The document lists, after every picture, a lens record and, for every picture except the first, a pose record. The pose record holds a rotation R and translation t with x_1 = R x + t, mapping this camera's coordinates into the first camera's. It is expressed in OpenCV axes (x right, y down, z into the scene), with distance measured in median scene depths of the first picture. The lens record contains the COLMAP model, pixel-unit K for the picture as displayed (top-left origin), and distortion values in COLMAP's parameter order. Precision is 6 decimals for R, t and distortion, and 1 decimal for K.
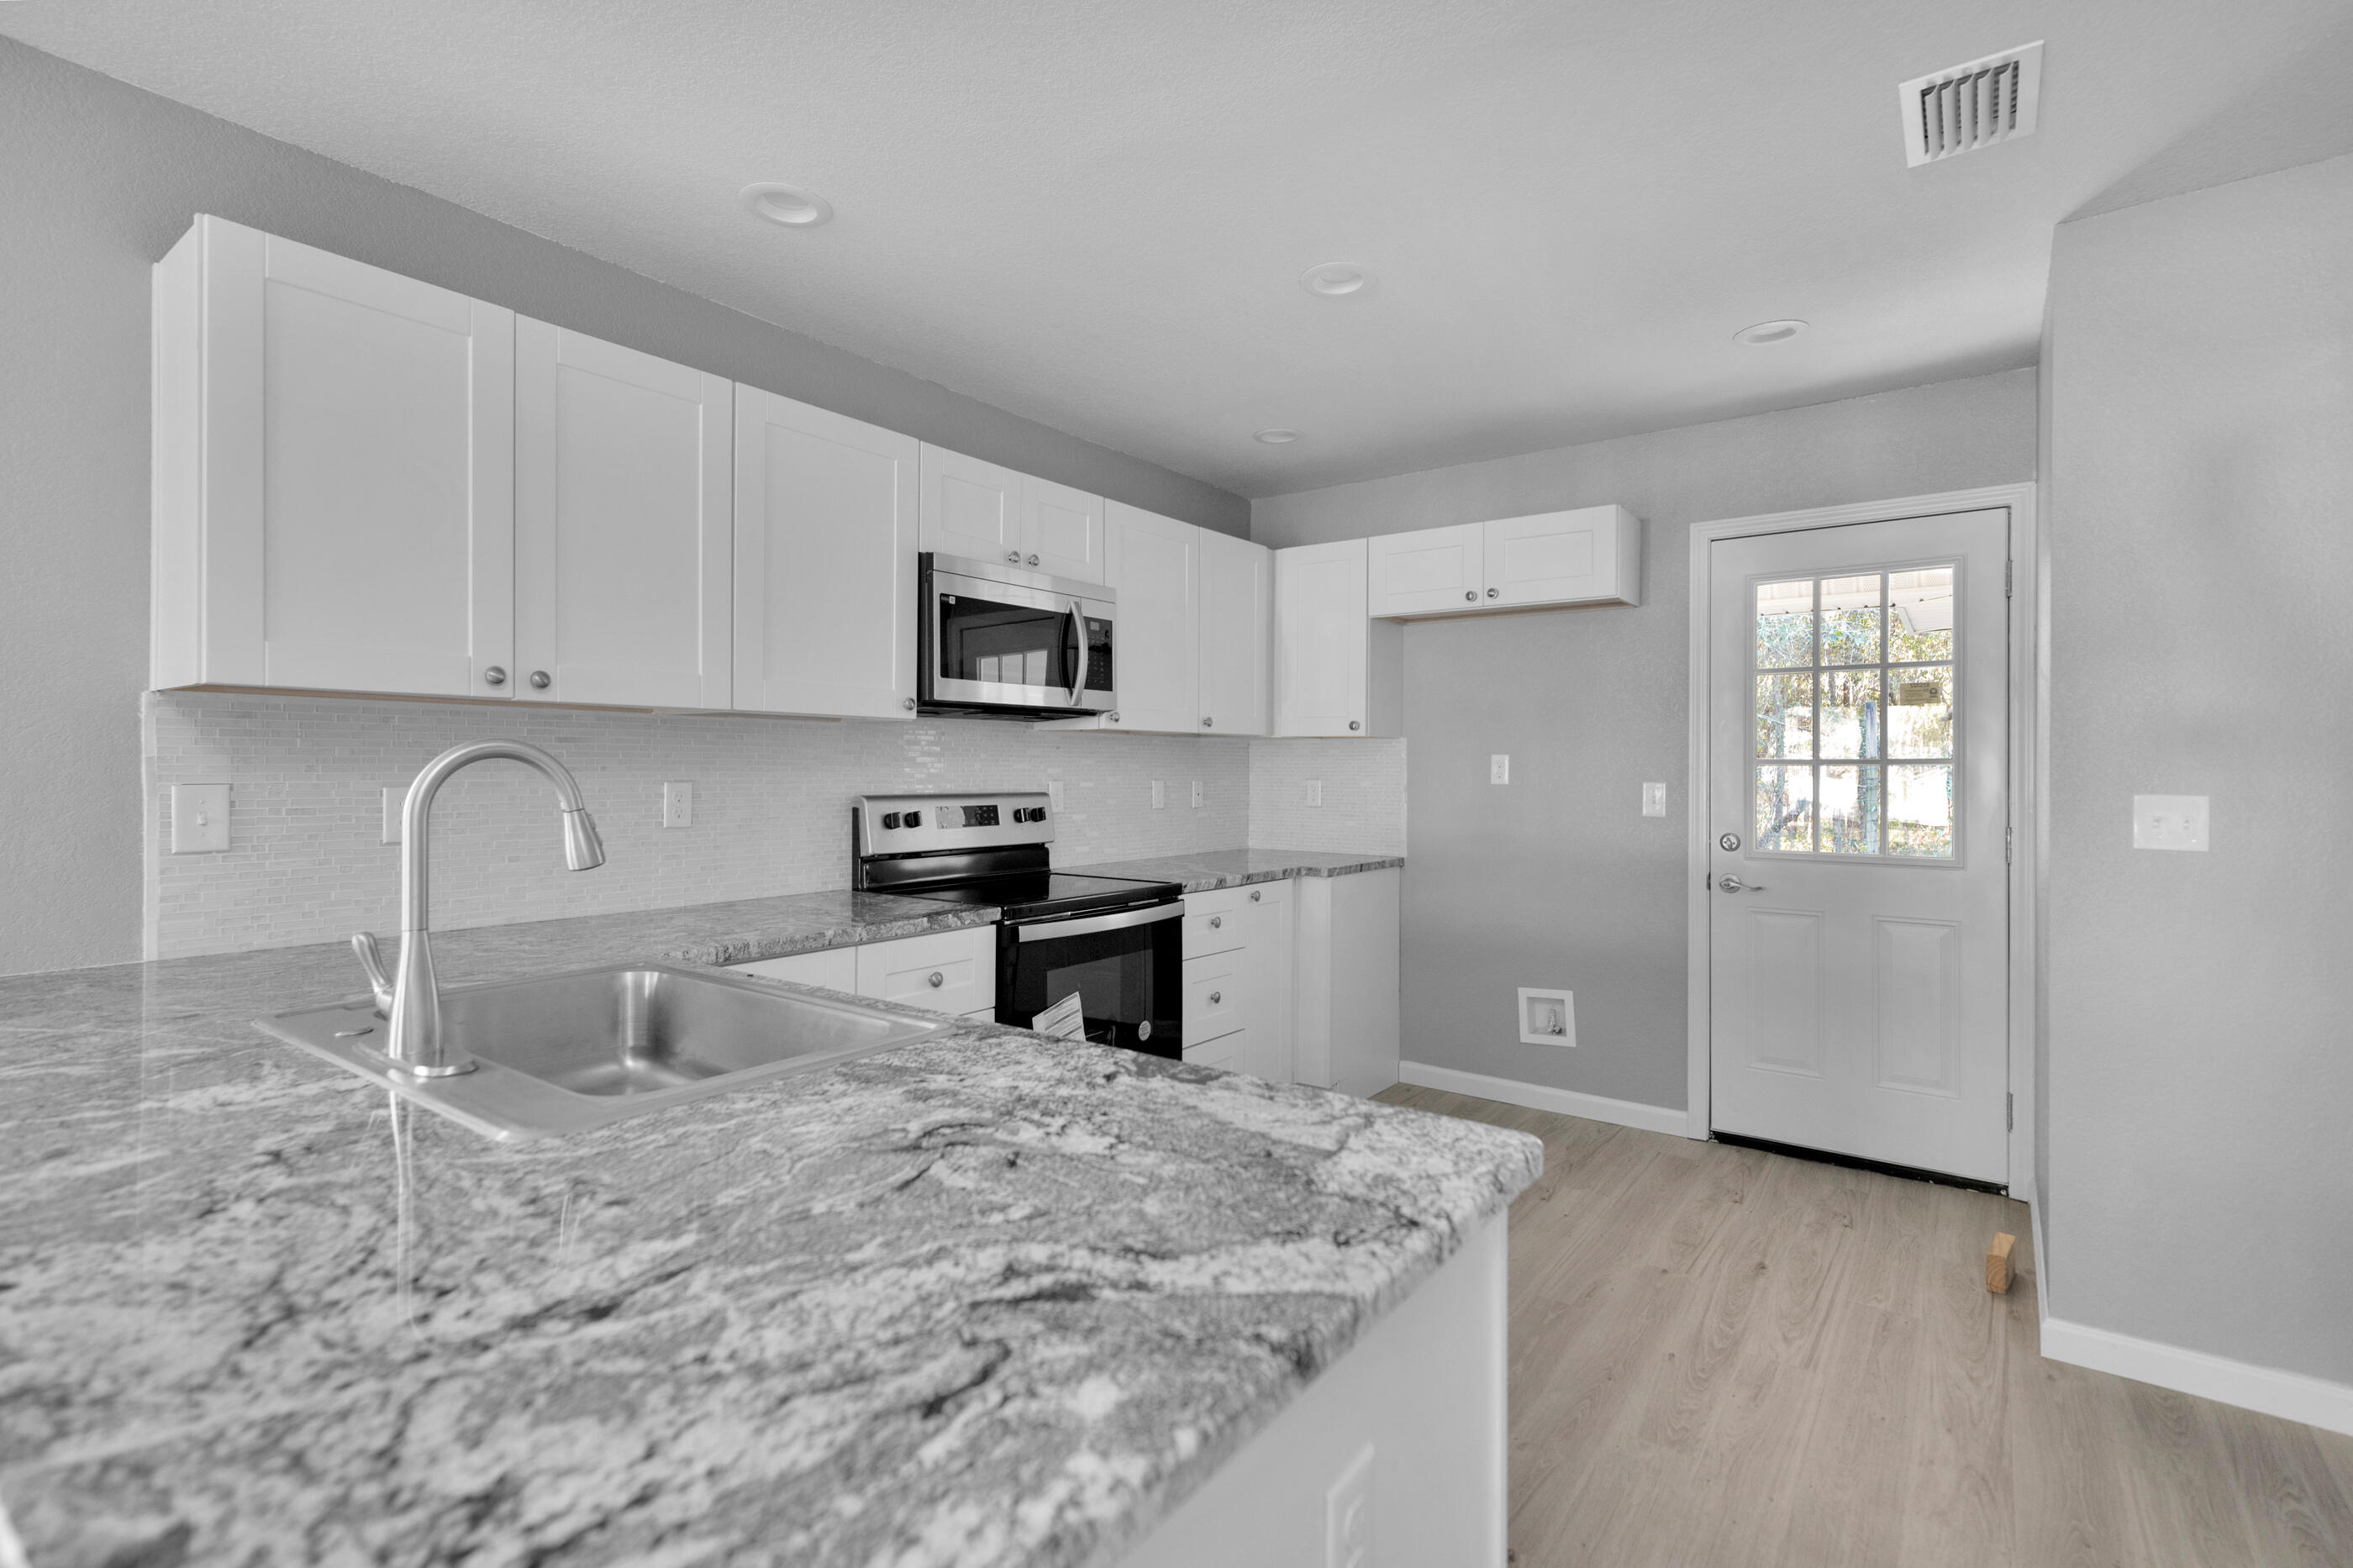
lens RADIAL K [[1074.4, 0, 1185.7], [0, 1074.4, 766.7], [0, 0, 1]] dist [0.010065, -0.002401]
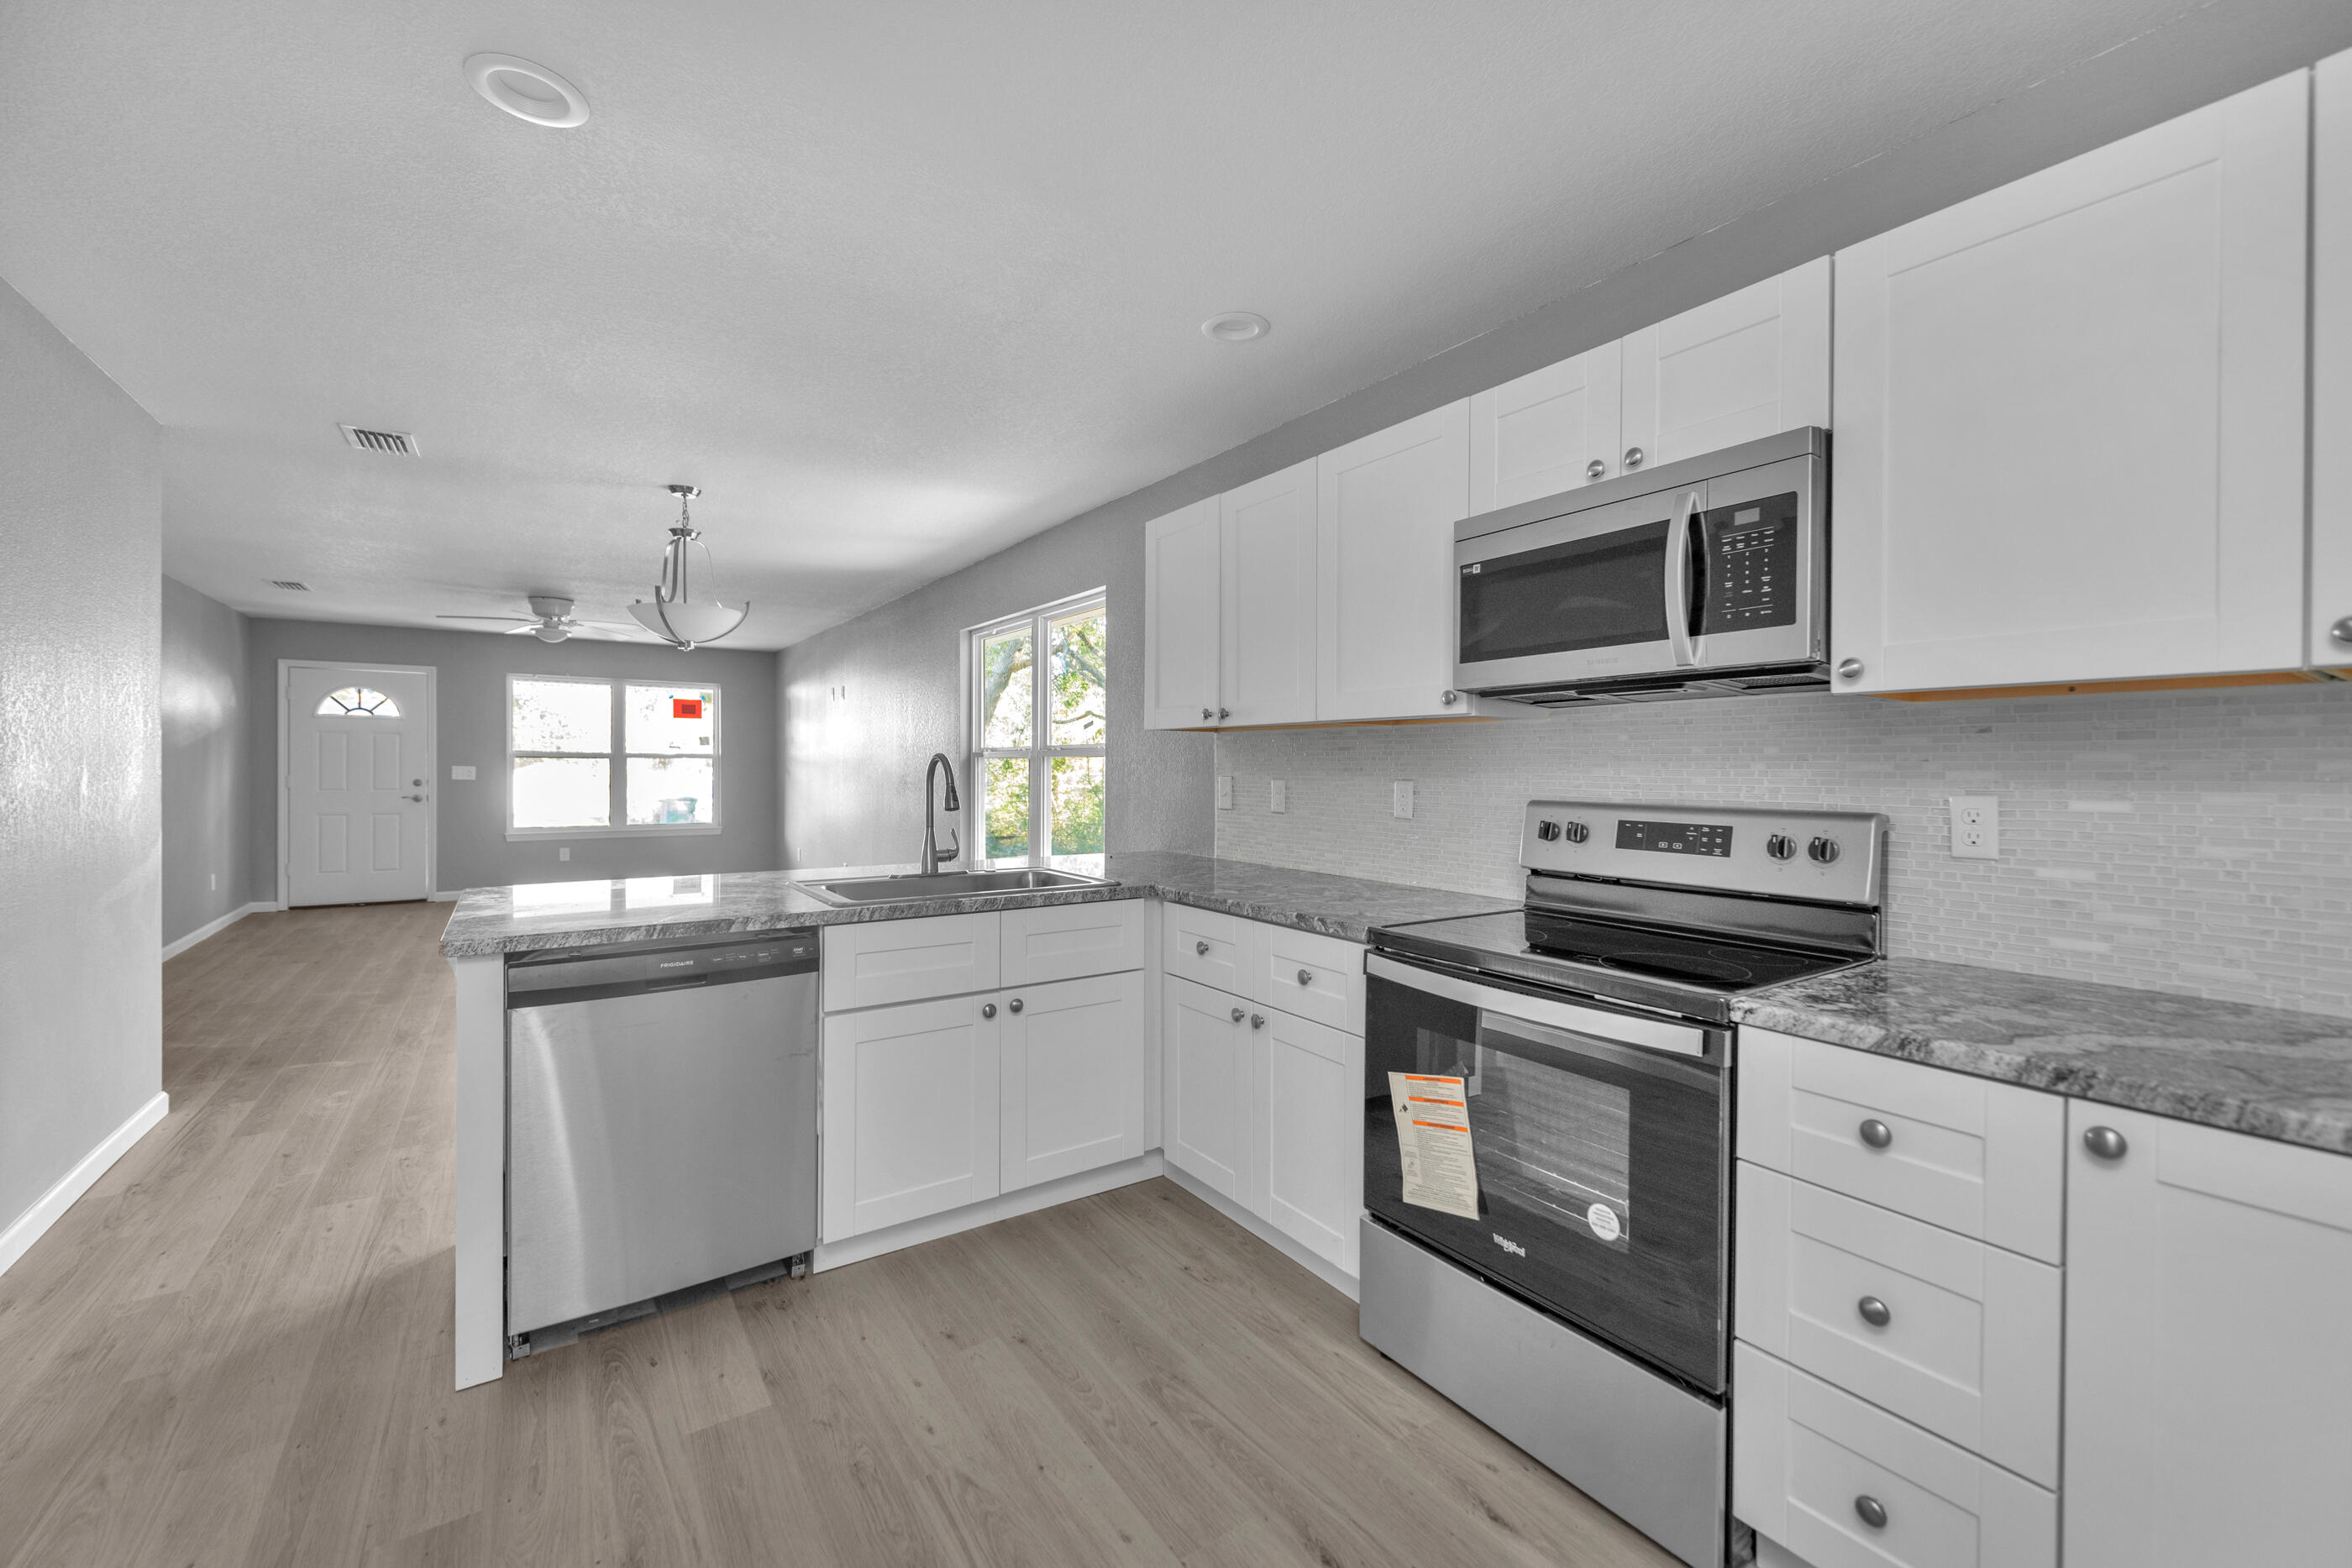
lens RADIAL K [[954.3, 0, 1171.6], [0, 954.3, 777.3], [0, 0, 1]] dist [0.000144, 0.000001]
pose [[-0.329770, 0.003546, -0.944055, 0.597762], [-0.005306, 0.999970, 0.005609, 0.005596], [0.944046, 0.006859, -0.329741, 1.075108]]
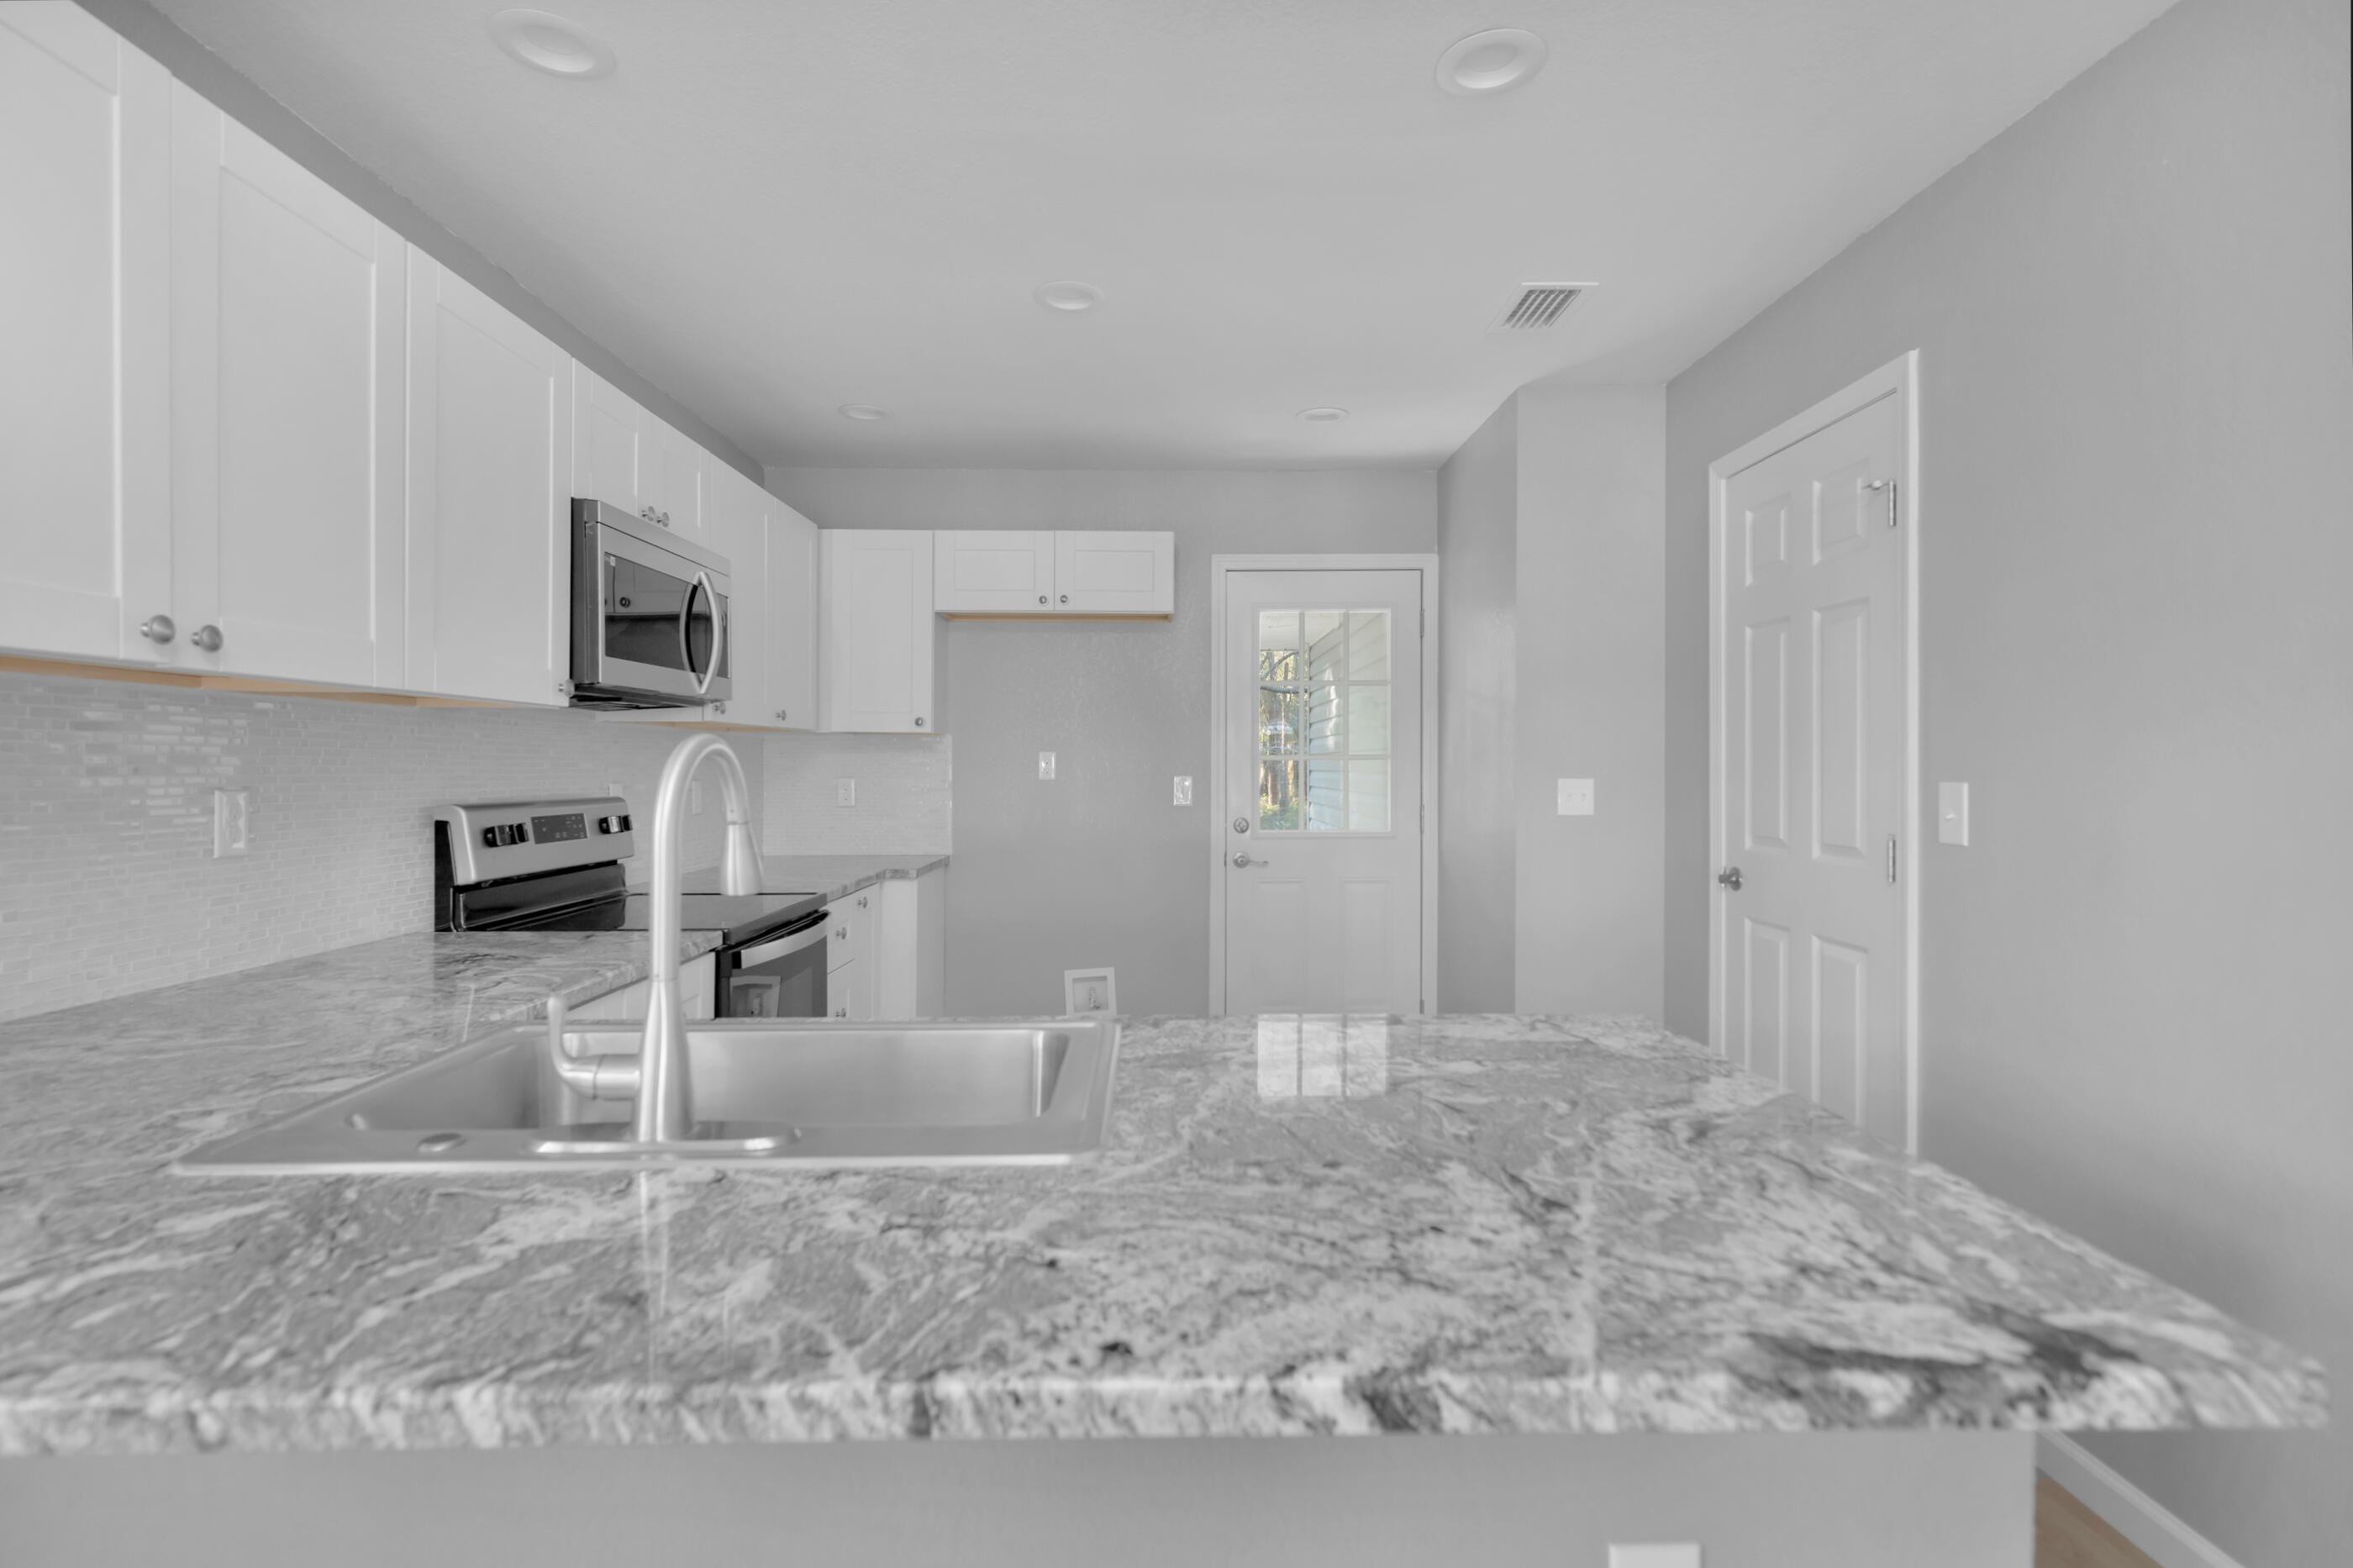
lens RADIAL K [[1142.1, 0, 1178.9], [0, 1142.1, 766.2], [0, 0, 1]] dist [0.009661, -0.000496]
pose [[0.791505, -0.006086, 0.611132, -0.429637], [0.004400, 0.999981, 0.004261, -0.001770], [-0.611147, -0.000684, 0.791517, 0.056286]]
